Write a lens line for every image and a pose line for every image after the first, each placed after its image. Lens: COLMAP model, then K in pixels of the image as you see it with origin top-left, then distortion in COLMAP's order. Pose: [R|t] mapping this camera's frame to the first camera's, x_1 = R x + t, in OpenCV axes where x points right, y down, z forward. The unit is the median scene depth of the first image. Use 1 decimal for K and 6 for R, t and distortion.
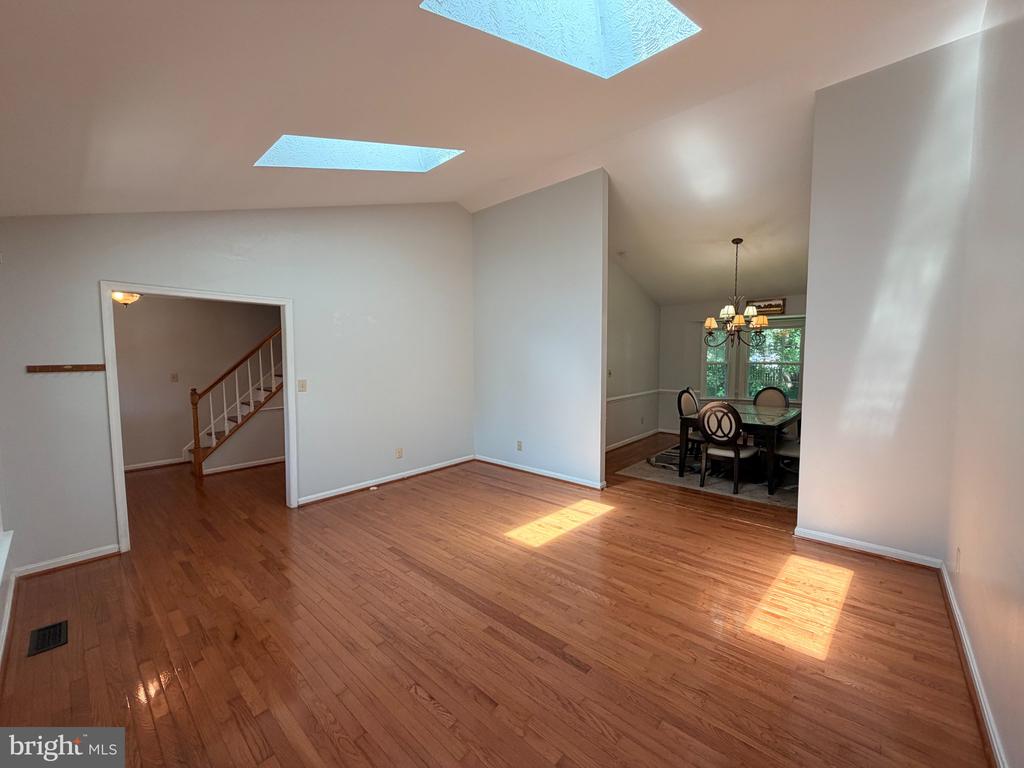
lens RADIAL K [[409.3, 0, 511.5], [0, 409.3, 385.1], [0, 0, 1]] dist [0.003071, 0.000145]
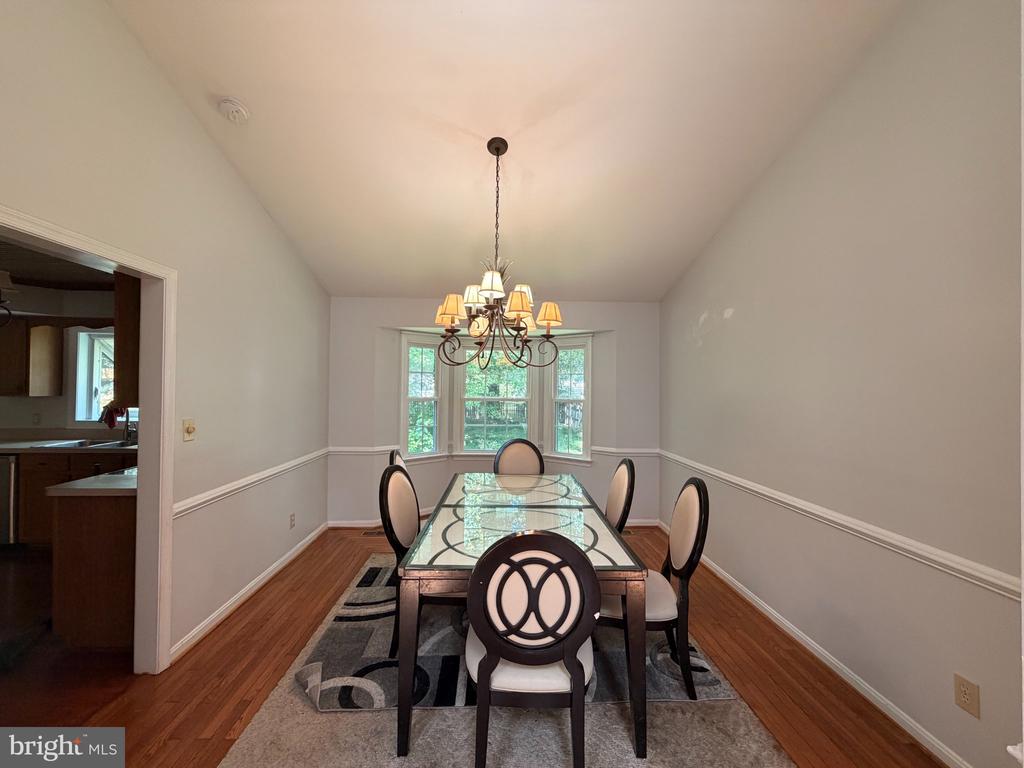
lens RADIAL K [[409.3, 0, 511.5], [0, 409.3, 385.1], [0, 0, 1]] dist [0.003071, 0.000145]
pose [[0.715463, 0.019177, 0.698388, 0.266268], [0.036727, 0.997209, -0.065008, -0.048995], [-0.697685, 0.072160, 0.712761, 0.757535]]
